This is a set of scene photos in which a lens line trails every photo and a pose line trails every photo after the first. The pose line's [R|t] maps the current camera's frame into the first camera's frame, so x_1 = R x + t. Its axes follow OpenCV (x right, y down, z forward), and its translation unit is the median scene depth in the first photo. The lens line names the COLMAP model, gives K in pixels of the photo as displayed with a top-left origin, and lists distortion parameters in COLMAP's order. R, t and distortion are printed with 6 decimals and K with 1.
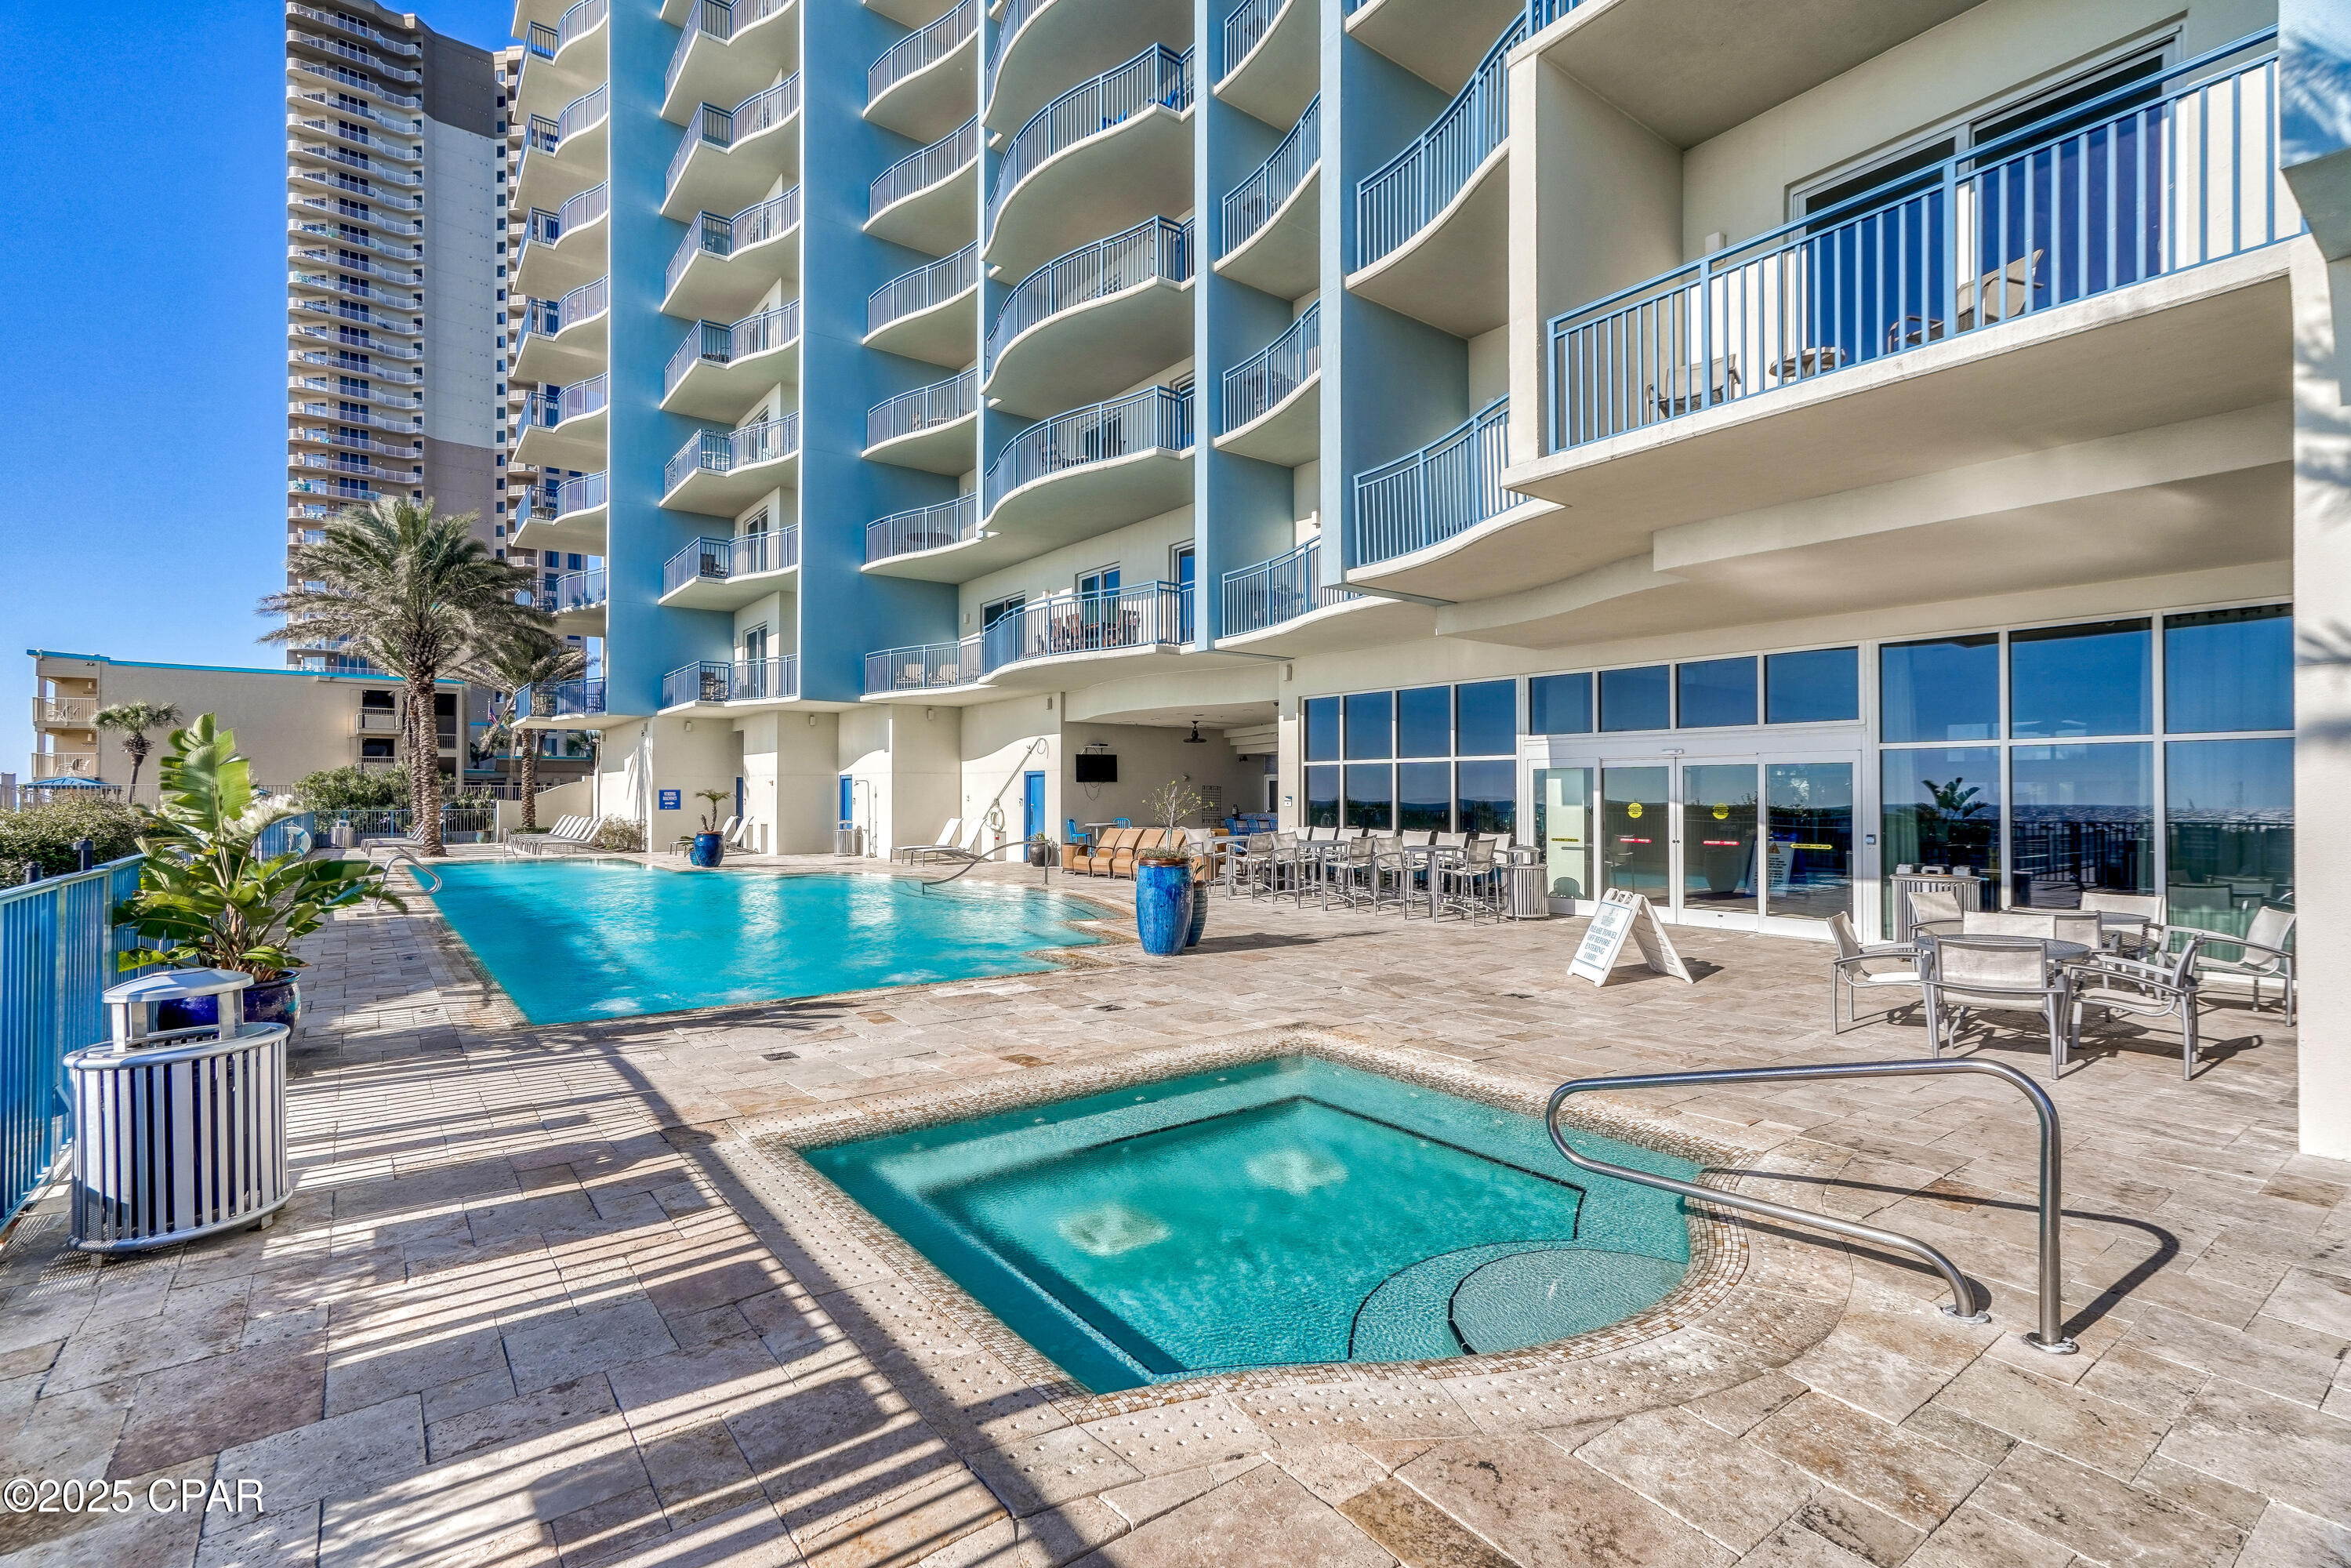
lens RADIAL K [[1053.1, 0, 1191.3], [0, 1053.1, 781.2], [0, 0, 1]] dist [0.012648, 0.000642]
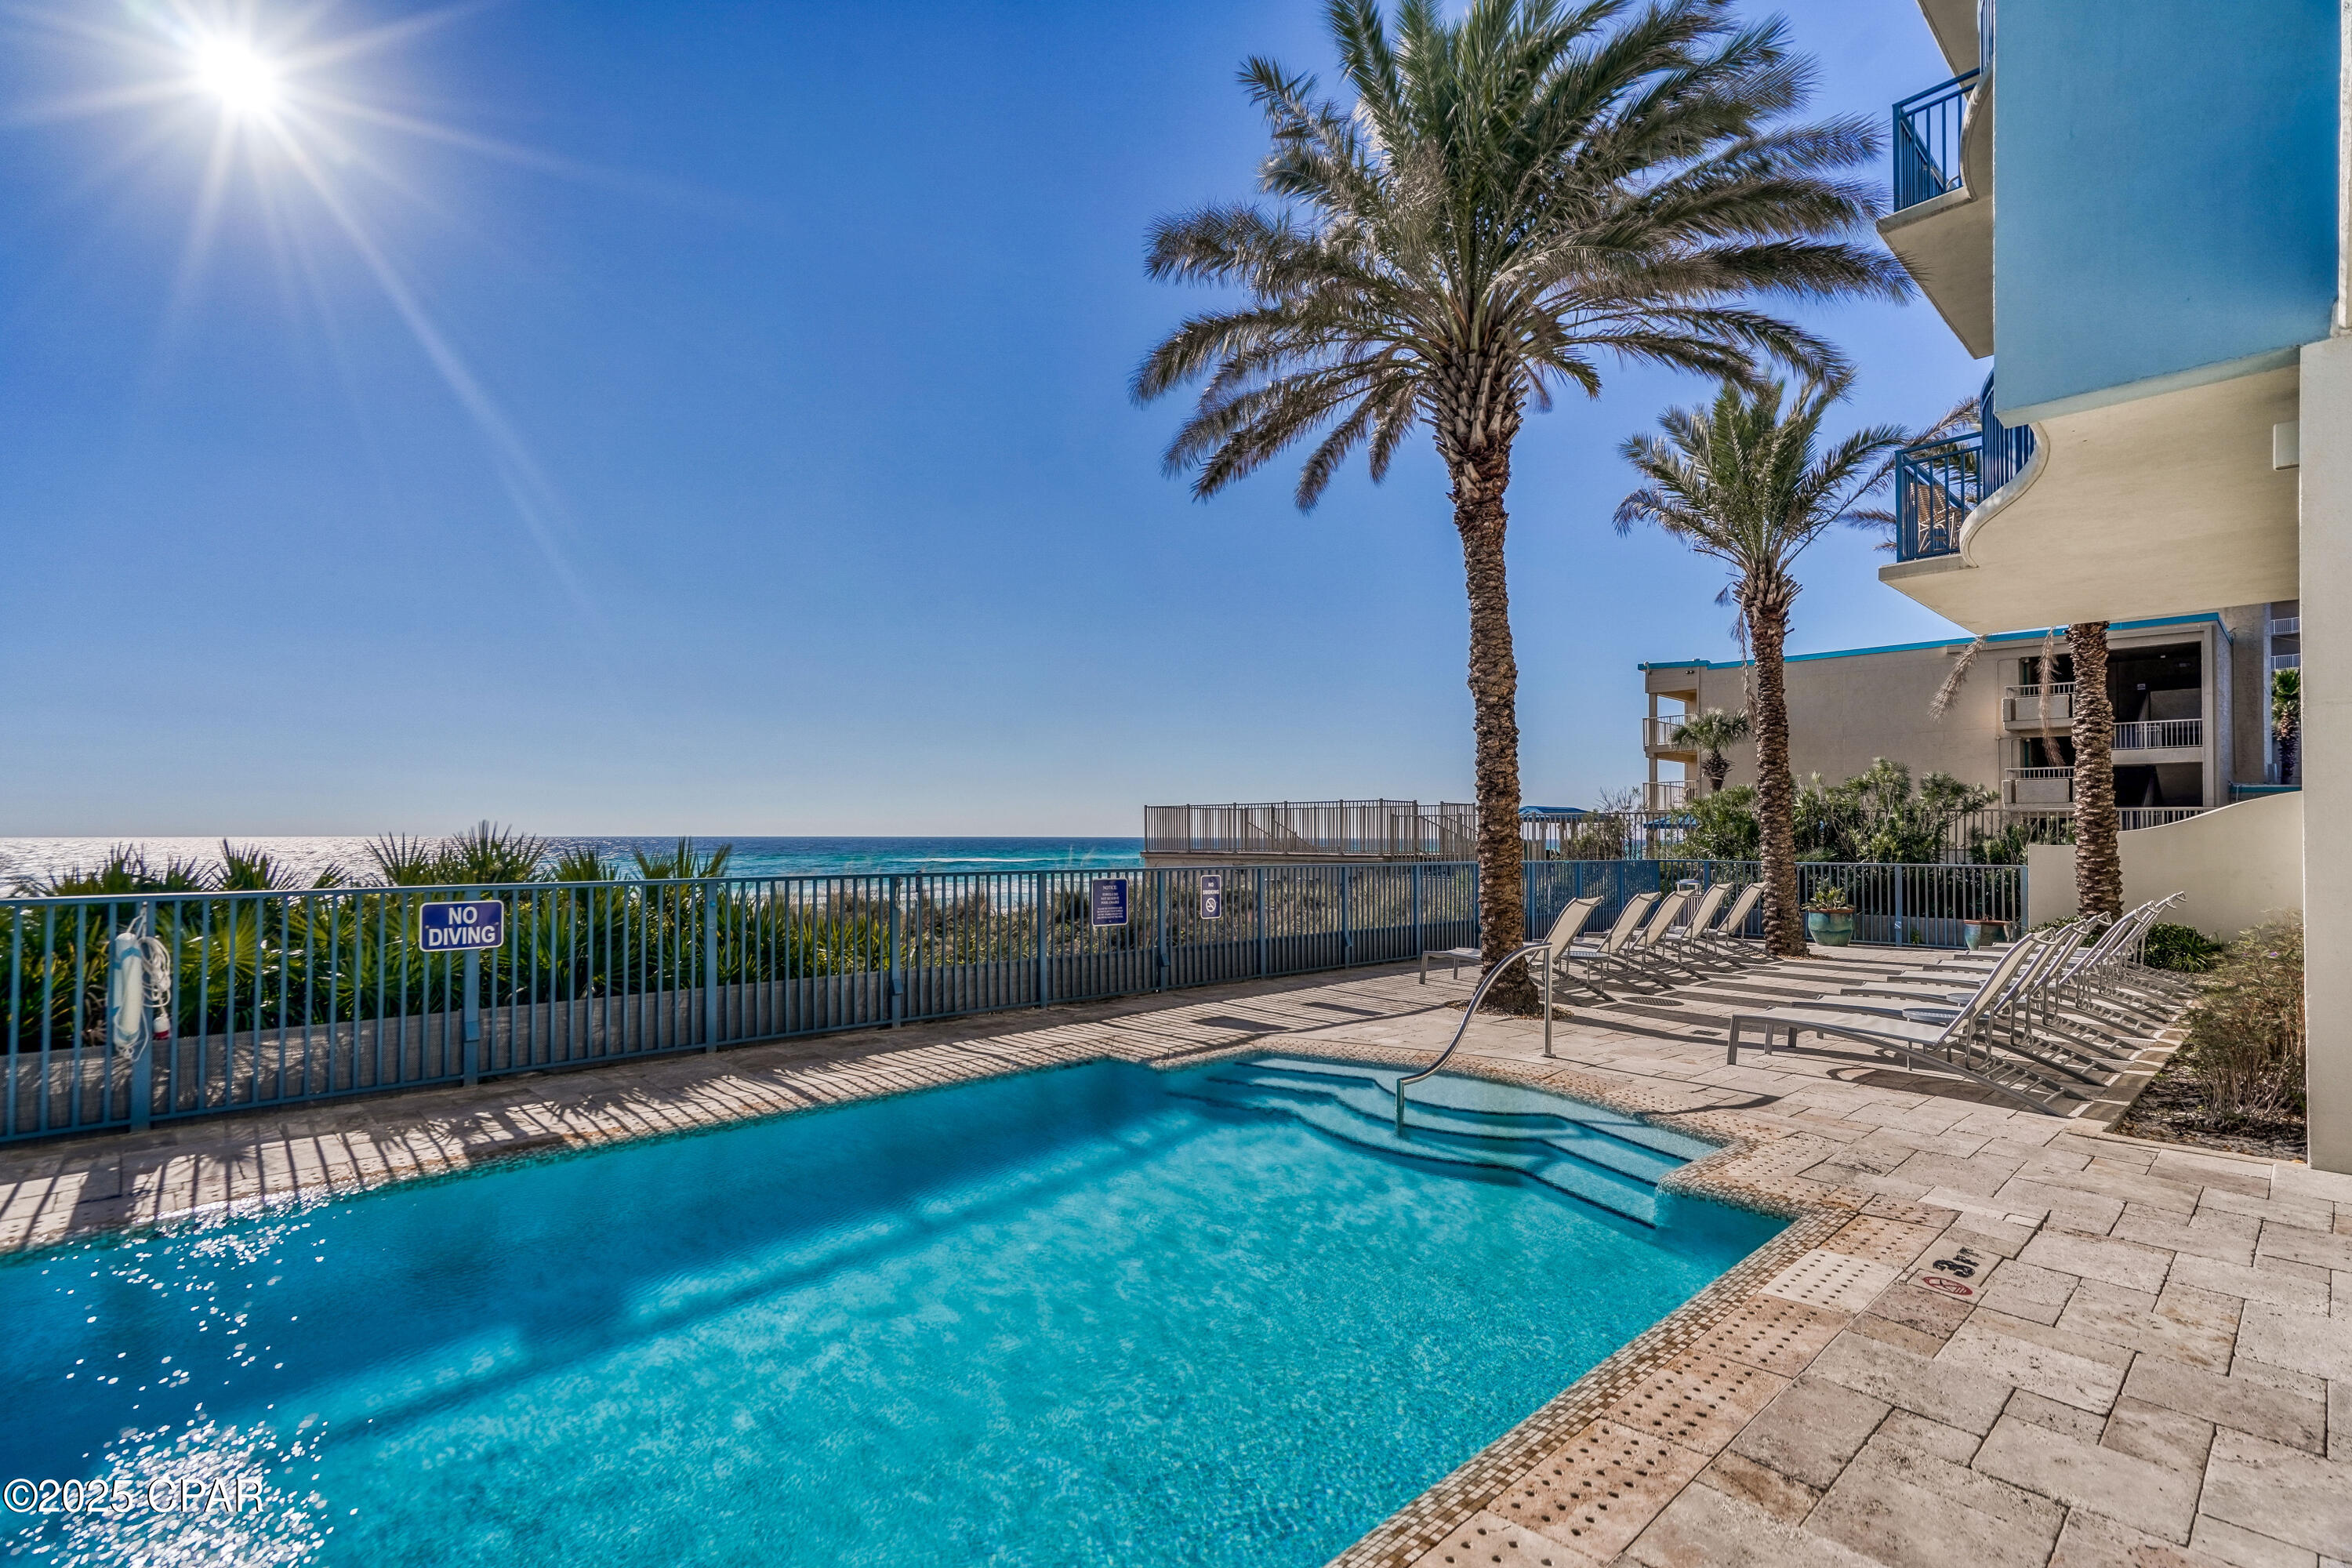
lens RADIAL K [[1086.4, 0, 1175.8], [0, 1086.4, 810.7], [0, 0, 1]] dist [-0.005201, -0.000253]
pose [[0.075824, -0.019809, -0.996924, -0.281310], [0.007613, 0.999785, -0.019287, 0.011171], [0.997092, -0.006127, 0.075959, 0.645960]]
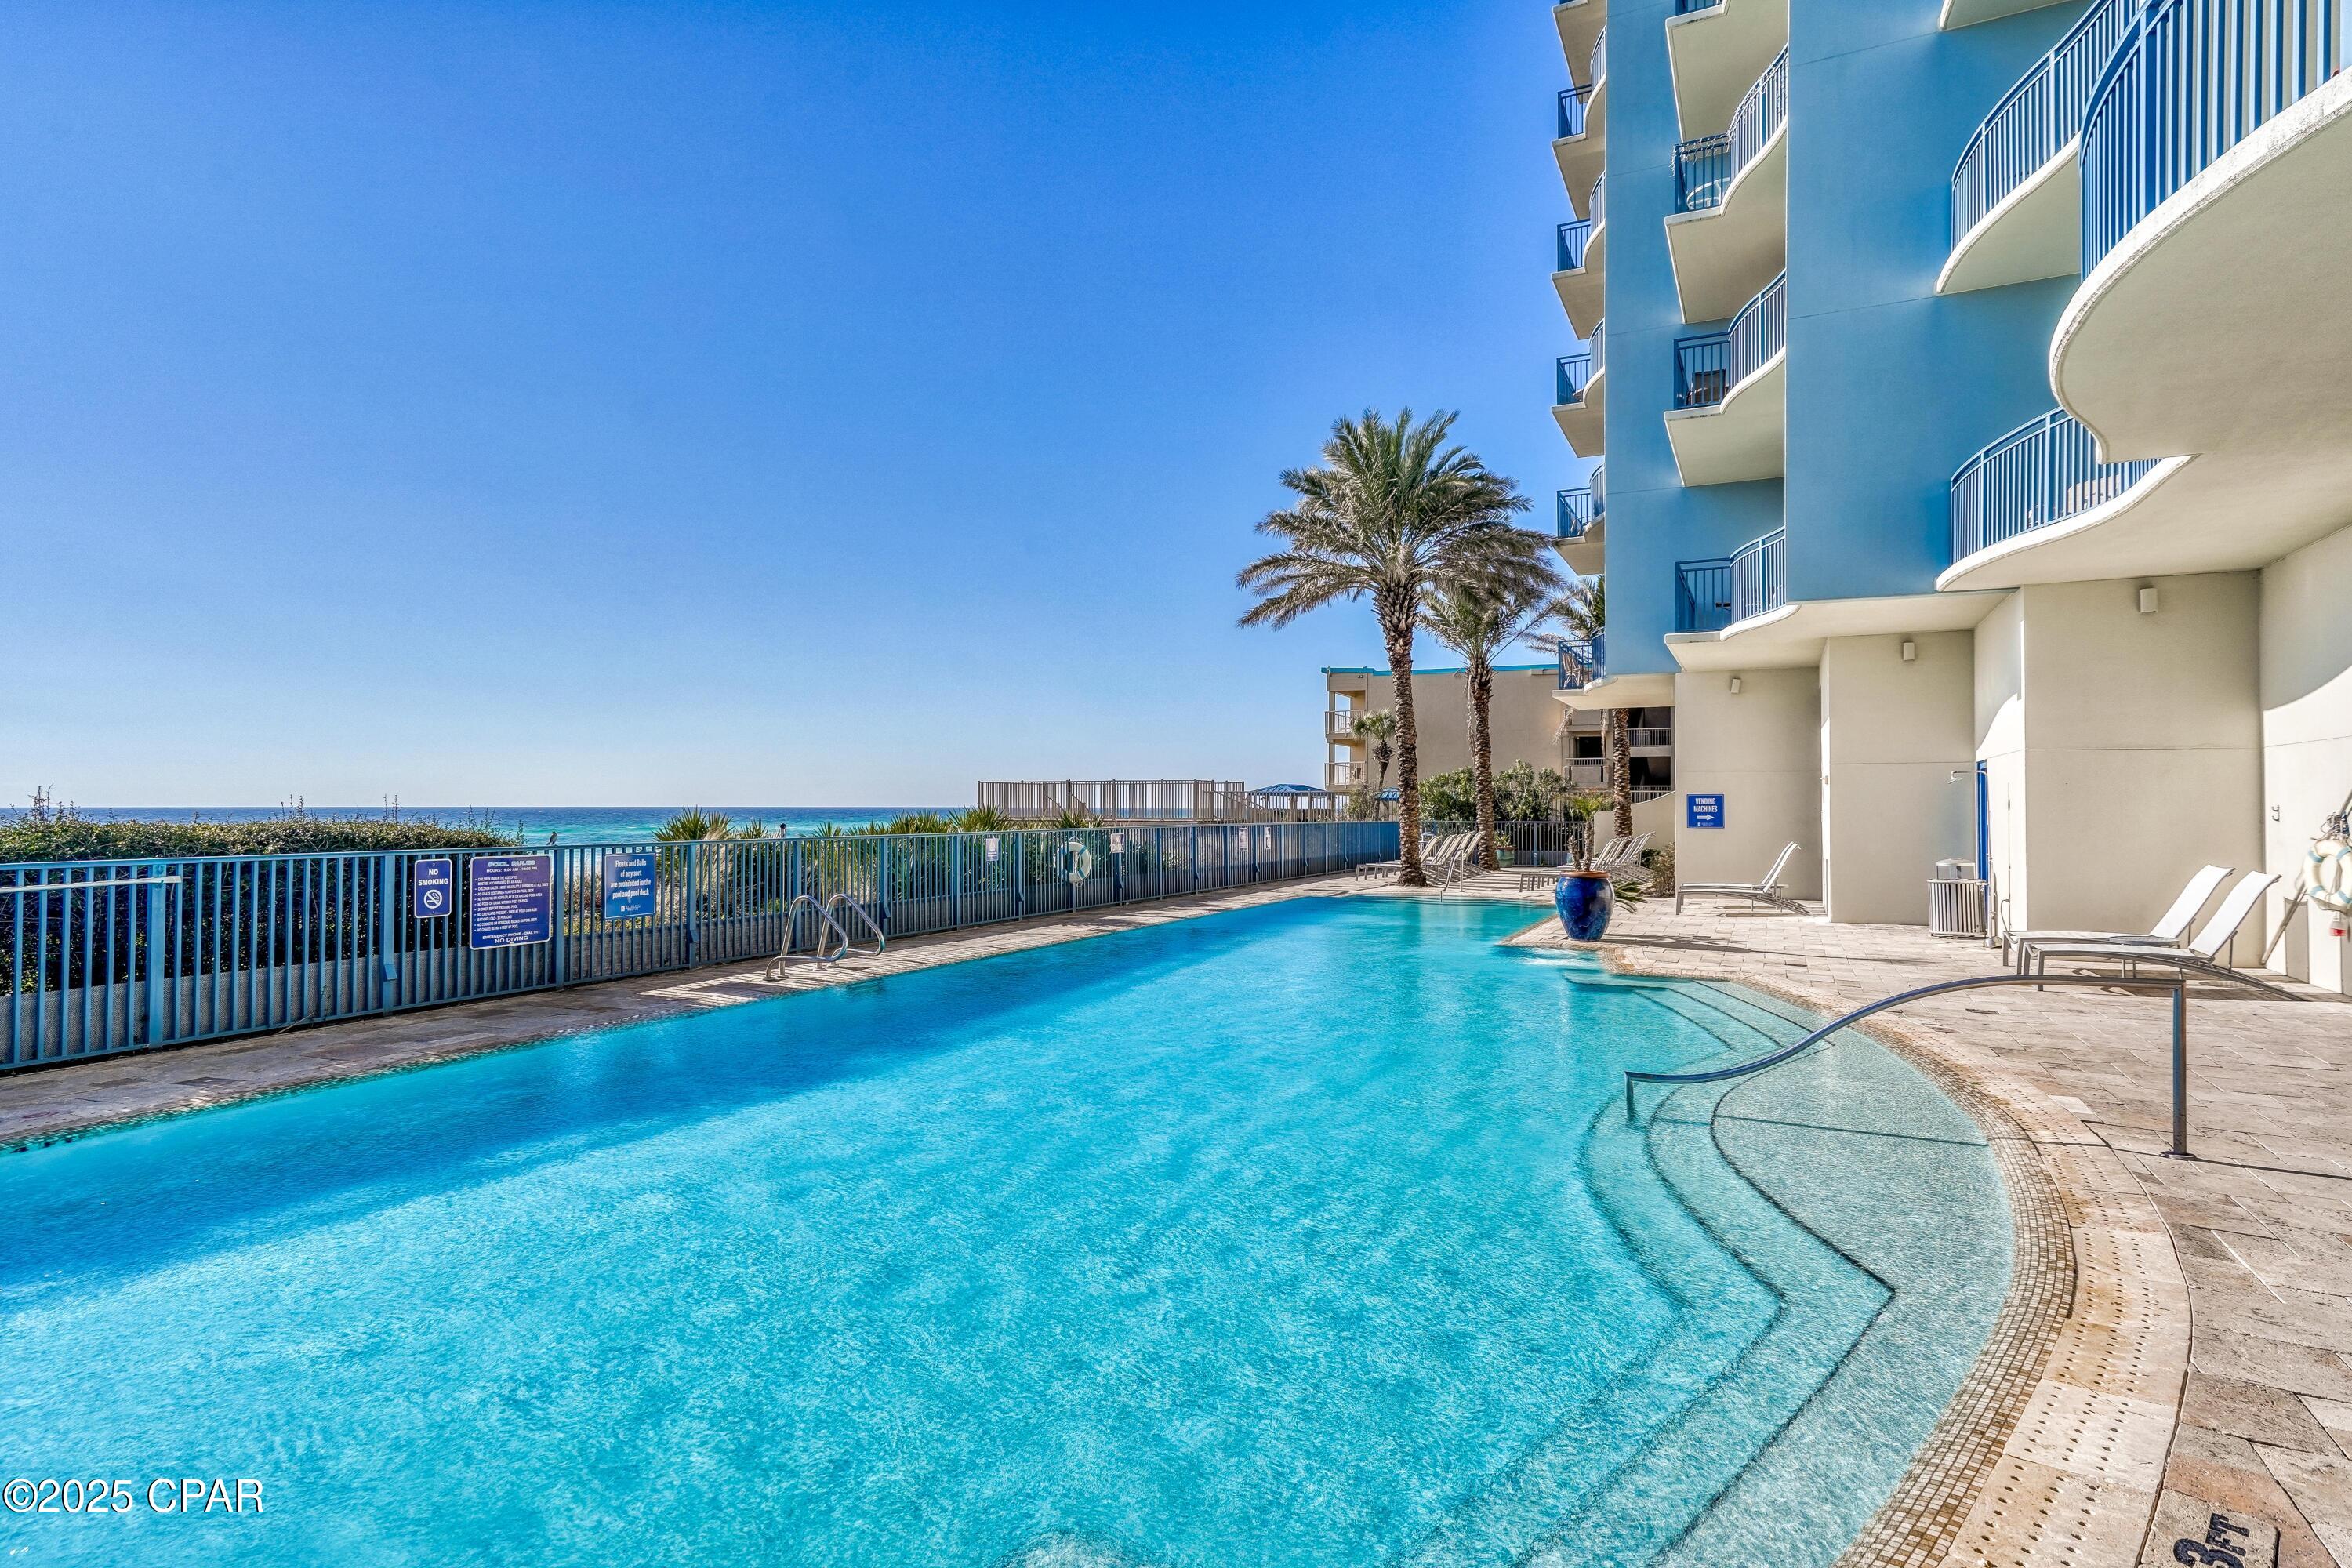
lens RADIAL K [[1283.8, 0, 1176.0], [0, 1283.8, 784.0], [0, 0, 1]] dist [-0.026611, 0.000044]
pose [[0.441164, -0.009817, -0.897373, 0.013503], [0.006168, 0.999950, -0.007907, 0.004987], [0.897405, -0.002046, 0.441203, 0.338694]]
